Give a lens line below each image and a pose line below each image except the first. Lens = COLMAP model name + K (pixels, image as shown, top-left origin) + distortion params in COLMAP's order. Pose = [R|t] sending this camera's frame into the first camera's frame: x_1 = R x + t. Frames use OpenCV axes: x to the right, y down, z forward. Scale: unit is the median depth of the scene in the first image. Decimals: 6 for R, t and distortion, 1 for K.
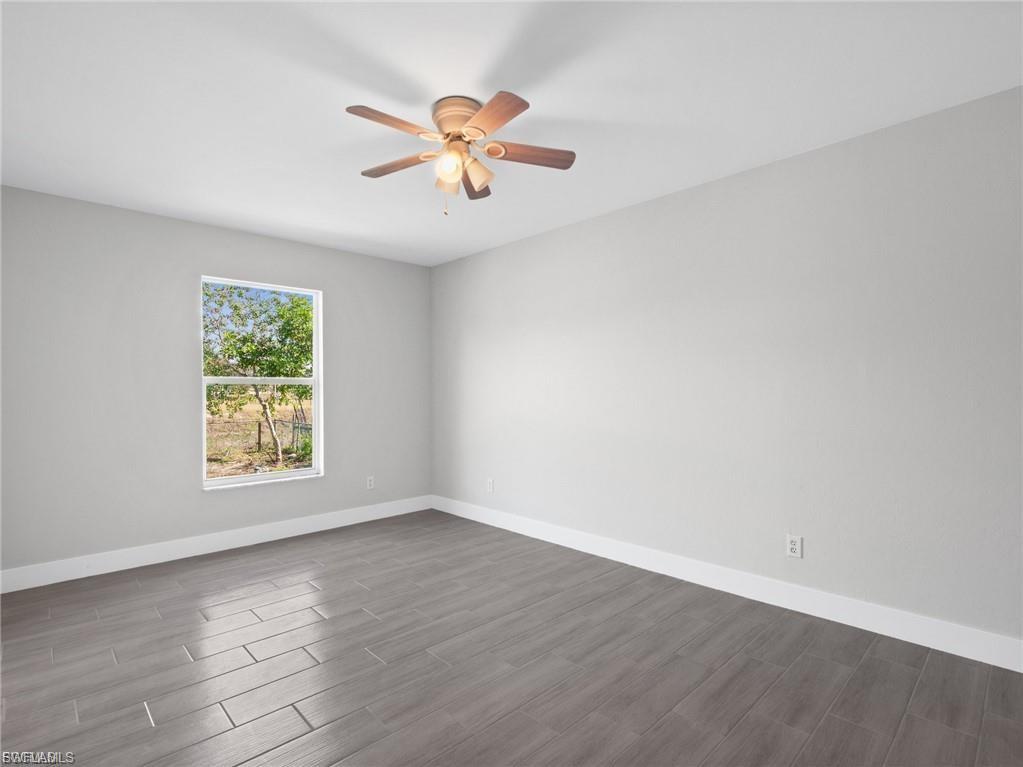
lens RADIAL K [[507.7, 0, 511.5], [0, 507.7, 383.5], [0, 0, 1]] dist [0.002714, -0.013736]
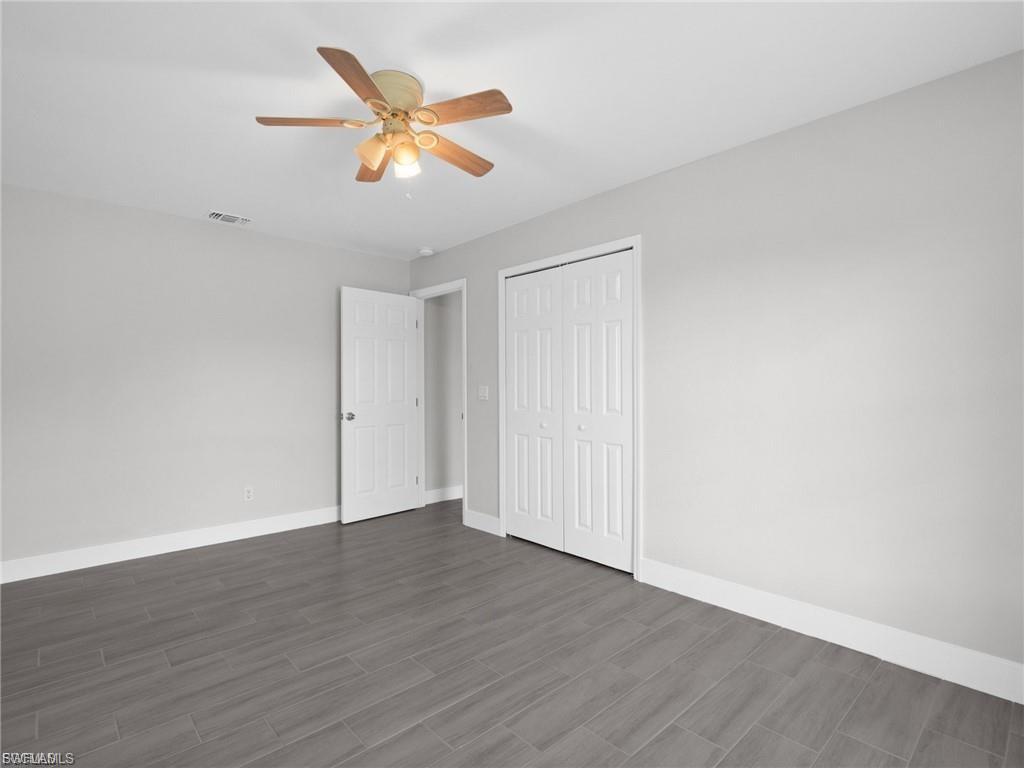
lens RADIAL K [[508.2, 0, 512.0], [0, 508.2, 384.0], [0, 0, 1]] dist [0.002714, -0.013736]
pose [[-0.999736, 0.009317, 0.020987, -0.330440], [0.008882, 0.999746, -0.020735, 0.030742], [-0.021174, -0.020543, -0.999565, 1.915587]]
